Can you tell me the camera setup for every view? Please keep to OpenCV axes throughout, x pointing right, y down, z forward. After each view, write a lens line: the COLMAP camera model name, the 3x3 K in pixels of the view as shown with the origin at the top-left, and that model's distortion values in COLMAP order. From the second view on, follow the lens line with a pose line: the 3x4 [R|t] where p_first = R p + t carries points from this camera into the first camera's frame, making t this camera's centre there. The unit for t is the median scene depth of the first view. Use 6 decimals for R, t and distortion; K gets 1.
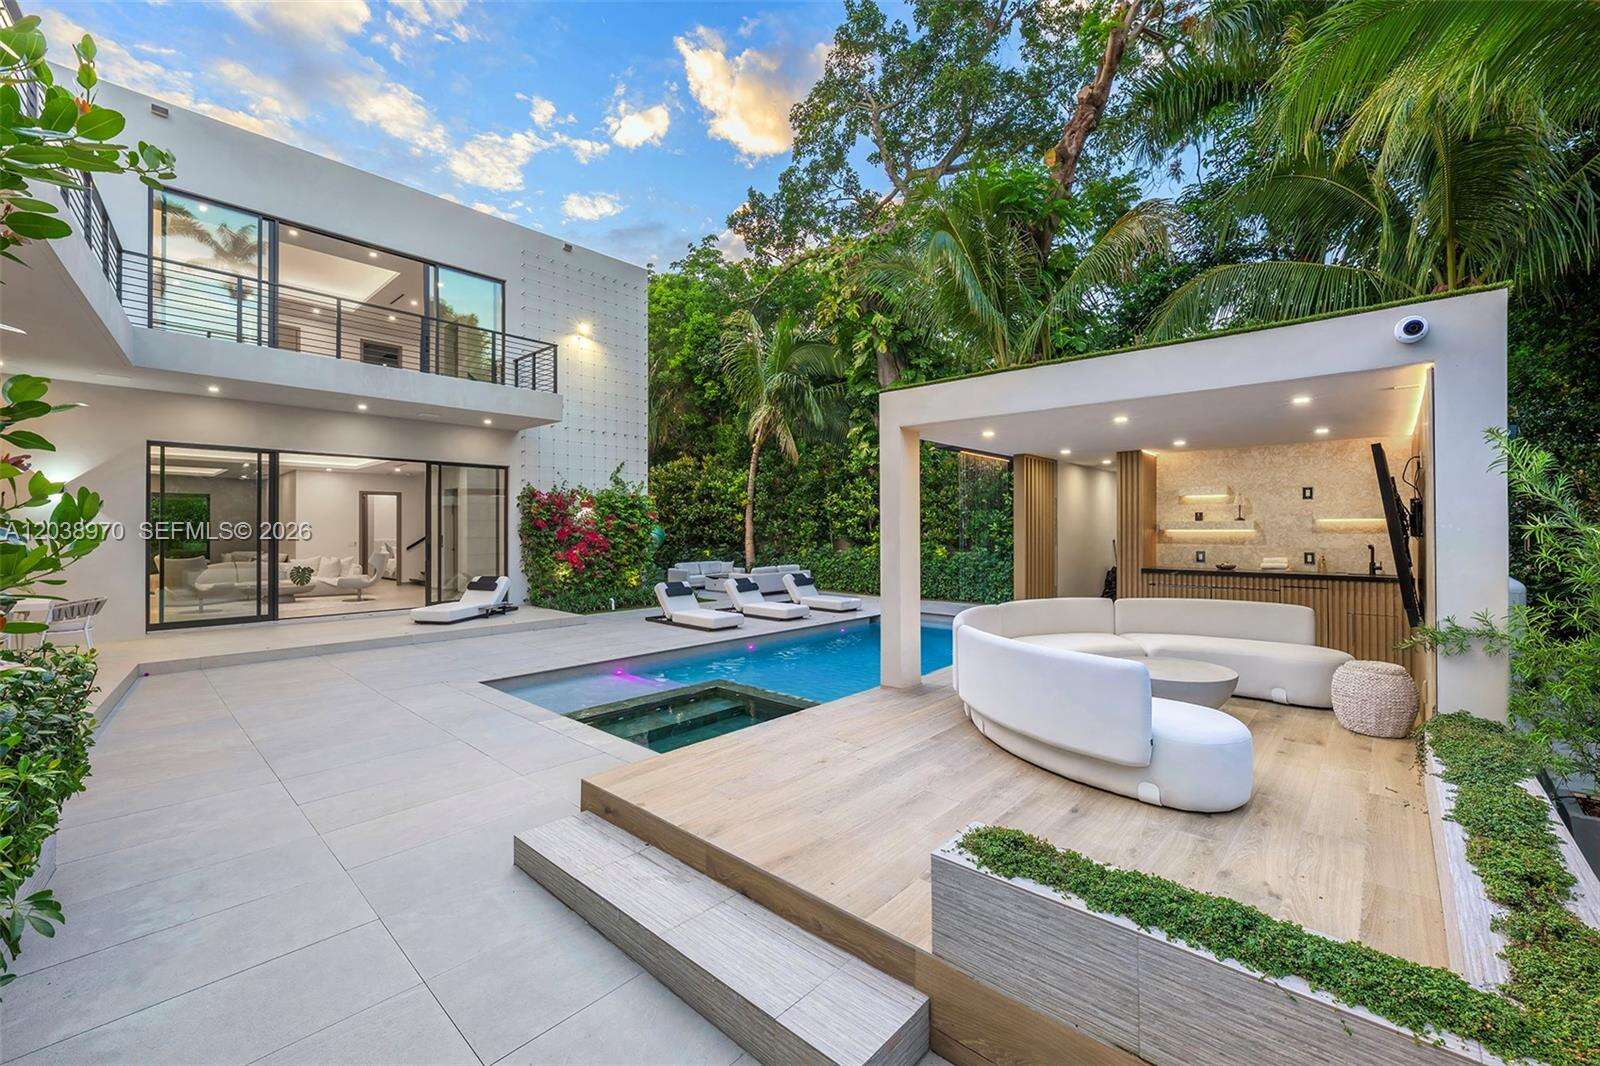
lens RADIAL K [[646.1, 0, 800.0], [0, 646.1, 533.0], [0, 0, 1]] dist [0.000380, -0.000196]
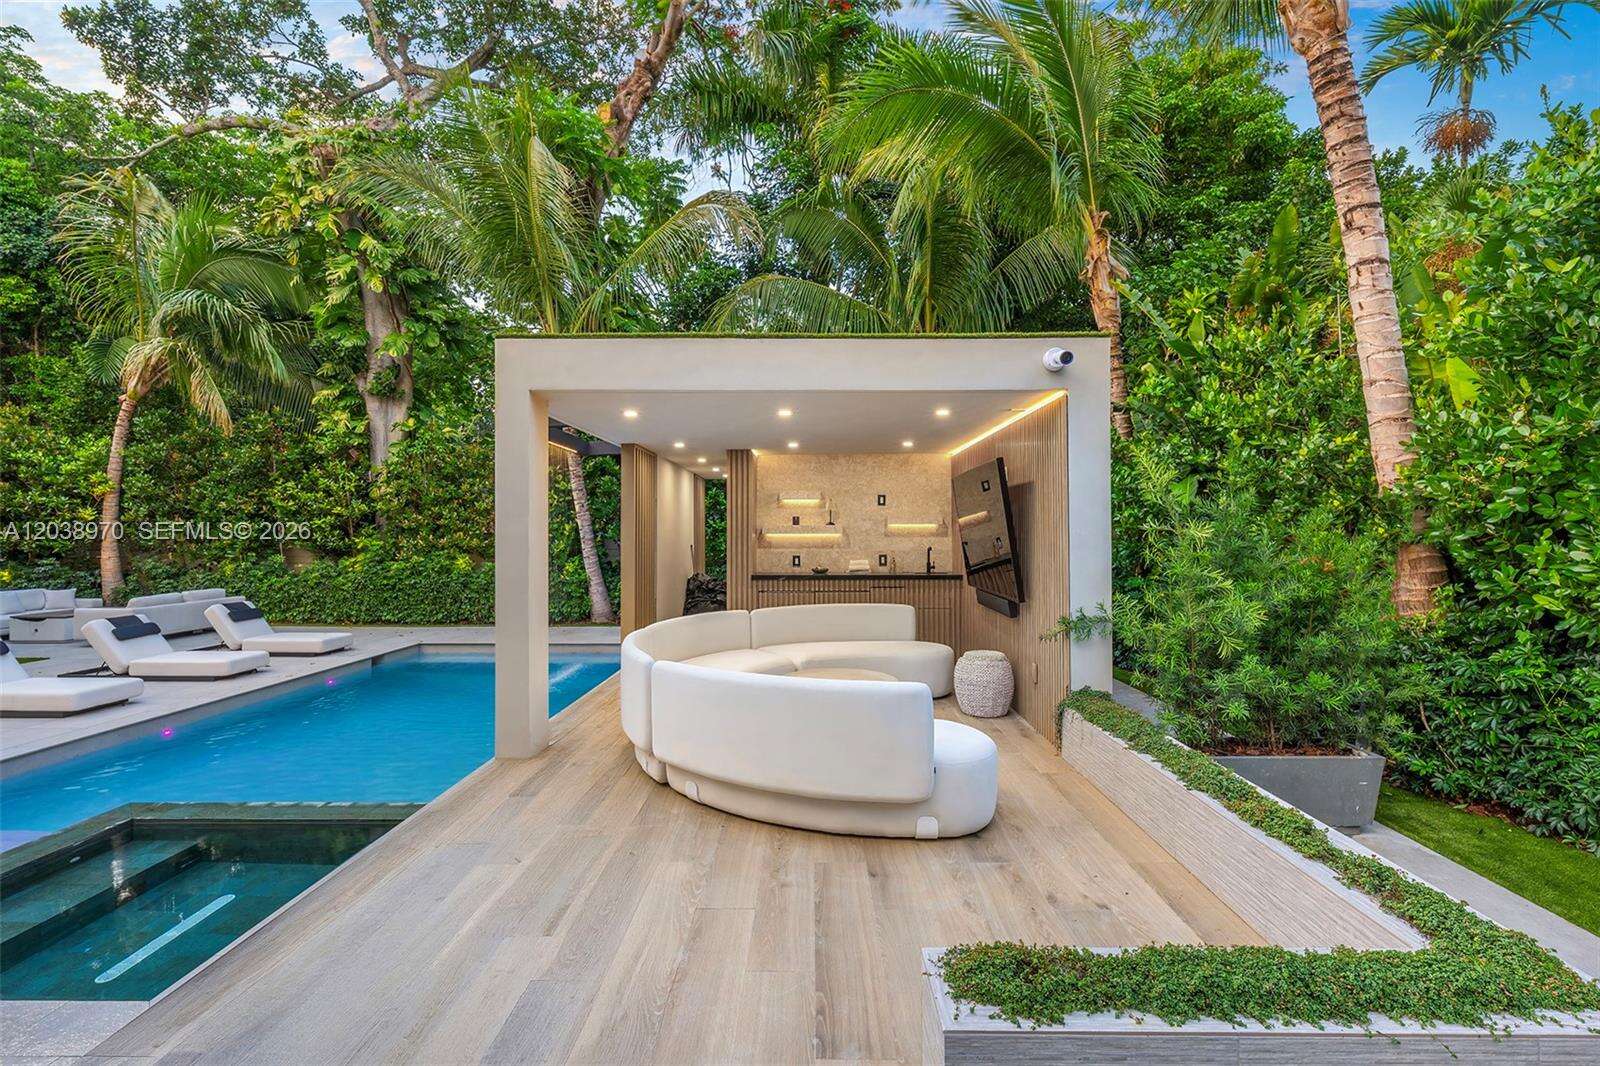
lens RADIAL K [[725.7, 0, 799.7], [0, 725.7, 529.9], [0, 0, 1]] dist [-0.000302, -0.000317]
pose [[0.751314, 0.002301, 0.659941, -0.059068], [0.004795, 0.999948, -0.008946, -0.000729], [-0.659927, 0.009886, 0.751264, 0.081233]]
